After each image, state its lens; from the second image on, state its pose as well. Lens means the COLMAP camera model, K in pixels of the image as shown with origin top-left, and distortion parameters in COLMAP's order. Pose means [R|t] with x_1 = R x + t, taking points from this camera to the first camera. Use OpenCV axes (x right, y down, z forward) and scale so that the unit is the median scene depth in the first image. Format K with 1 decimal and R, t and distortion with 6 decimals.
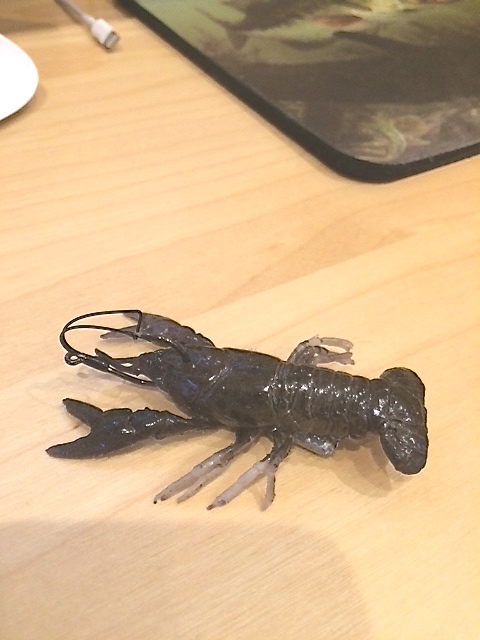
lens RADIAL K [[541.2, 0, 240.0], [0, 541.2, 320.0], [0, 0, 1]] dist [0.094836, -0.138622]
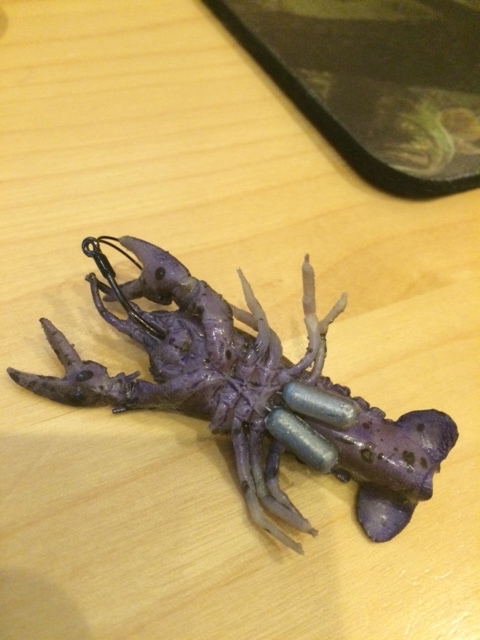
lens RADIAL K [[541.2, 0, 240.0], [0, 541.2, 320.0], [0, 0, 1]] dist [0.094836, -0.138622]
pose [[0.993576, 0.111315, 0.020368, 0.009515], [-0.112934, 0.986821, 0.115887, -0.138364], [-0.007199, -0.117443, 0.993054, 0.194178]]
